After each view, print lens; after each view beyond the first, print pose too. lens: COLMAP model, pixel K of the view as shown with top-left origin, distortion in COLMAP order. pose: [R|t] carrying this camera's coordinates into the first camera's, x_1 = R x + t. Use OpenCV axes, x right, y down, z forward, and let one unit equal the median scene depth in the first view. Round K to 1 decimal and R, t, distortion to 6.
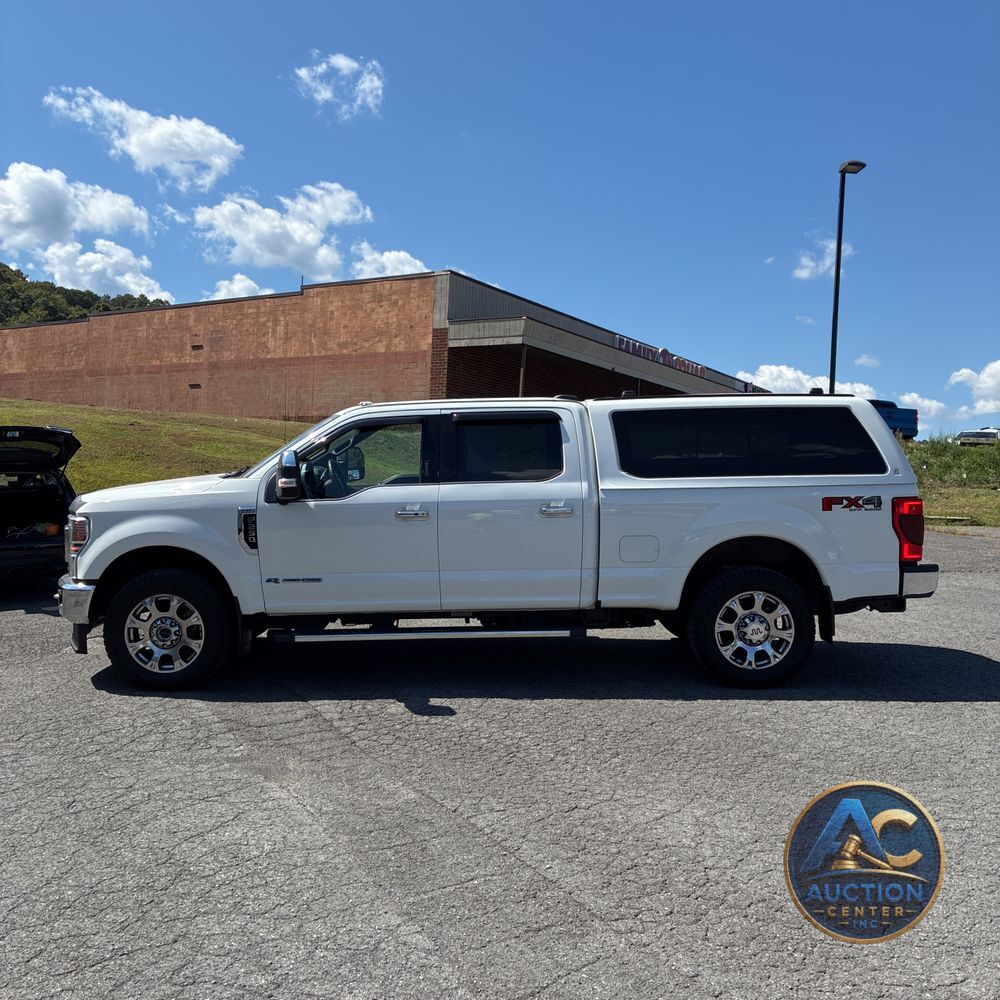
lens RADIAL K [[978.0, 0, 501.6], [0, 978.0, 488.8], [0, 0, 1]] dist [0.162193, -0.003503]
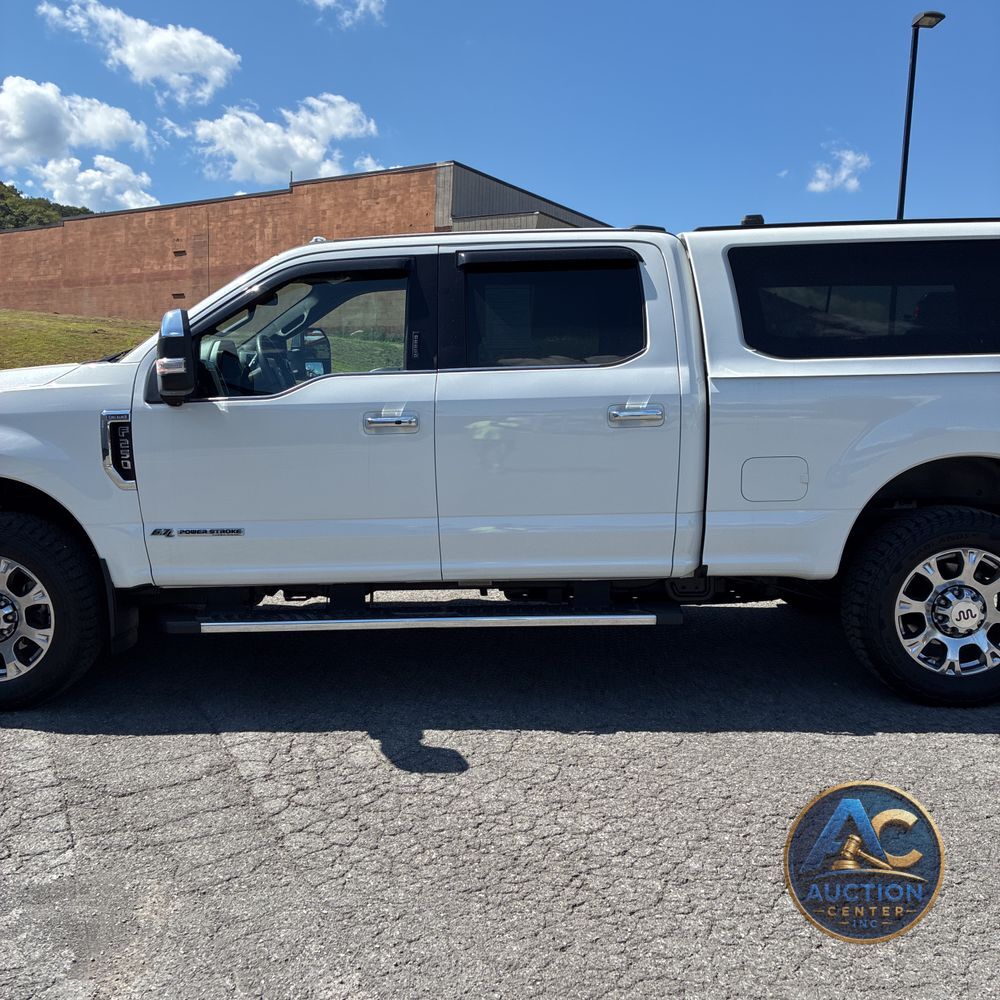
lens RADIAL K [[948.4, 0, 480.5], [0, 948.4, 497.5], [0, 0, 1]] dist [0.006487, 0.002807]
pose [[0.999580, -0.001790, -0.028919, -0.020478], [0.004302, 0.996196, 0.087037, 0.021359], [0.028653, -0.087125, 0.995785, 0.418105]]
